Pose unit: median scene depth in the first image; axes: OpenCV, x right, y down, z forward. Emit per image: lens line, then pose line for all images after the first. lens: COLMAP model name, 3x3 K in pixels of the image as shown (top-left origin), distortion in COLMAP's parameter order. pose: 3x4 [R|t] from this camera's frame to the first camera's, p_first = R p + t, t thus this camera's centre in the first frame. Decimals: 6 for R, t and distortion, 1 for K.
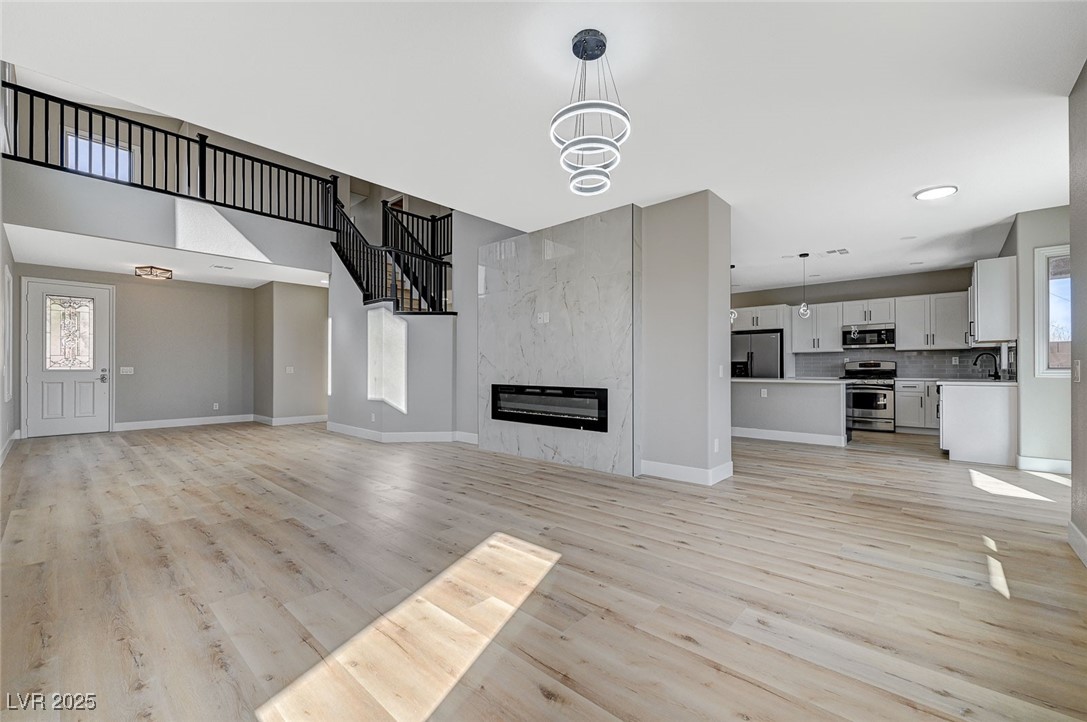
lens RADIAL K [[457.4, 0, 542.5], [0, 457.4, 366.4], [0, 0, 1]] dist [0.000003, -0.000042]
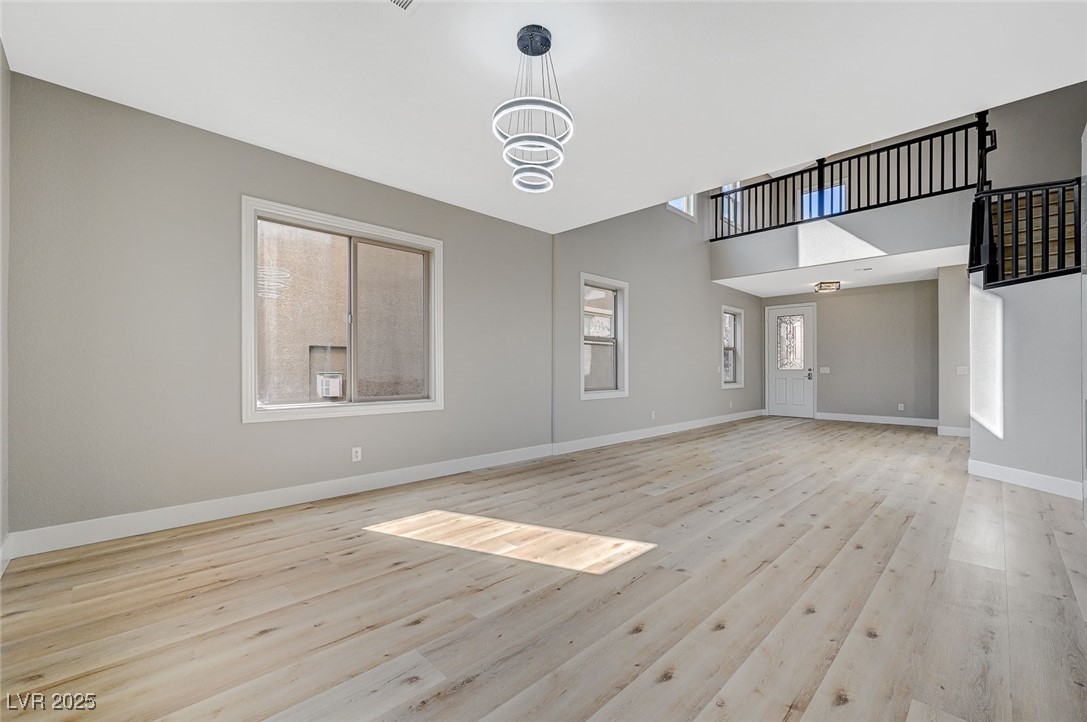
lens RADIAL K [[437.7, 0, 537.3], [0, 437.7, 369.8], [0, 0, 1]] dist [0.000283, 0.000029]
pose [[-0.066163, 0.004045, -0.997801, 0.496174], [0.003876, 0.999985, 0.003797, 0.001272], [0.997801, -0.003616, -0.066178, 0.508449]]
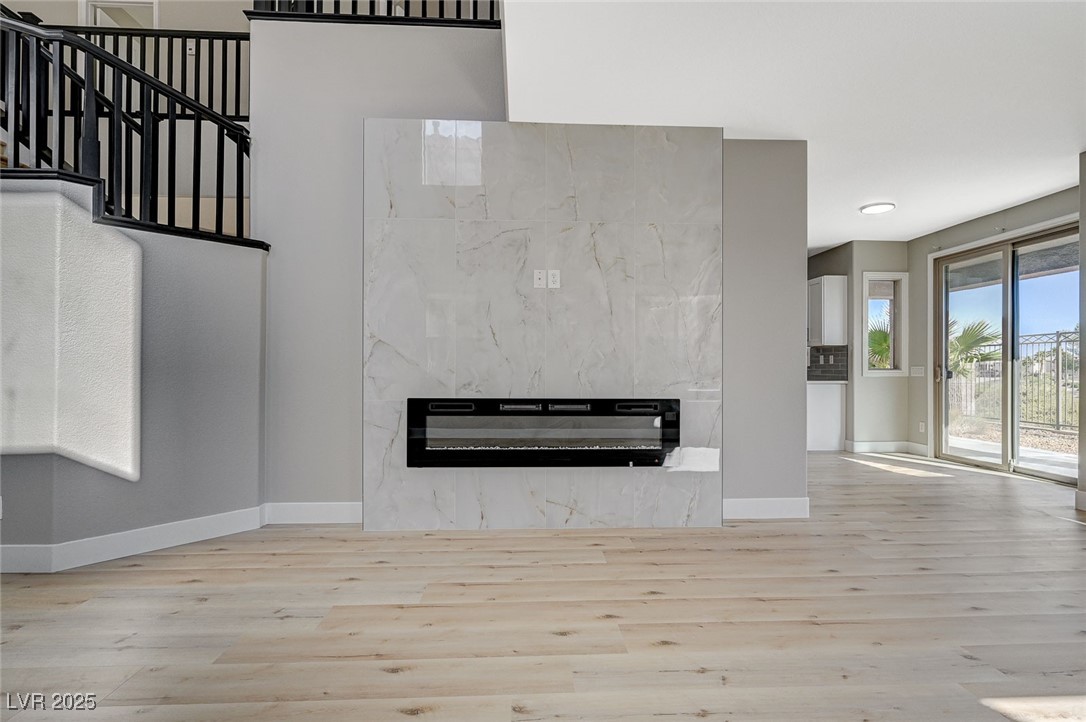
lens RADIAL K [[532.4, 0, 541.6], [0, 532.4, 364.2], [0, 0, 1]] dist [0.001923, 0.000639]
pose [[0.694549, 0.009196, 0.719386, -0.518349], [-0.006791, 0.999958, -0.006226, 0.004900], [-0.719413, -0.000561, 0.694582, 0.586318]]
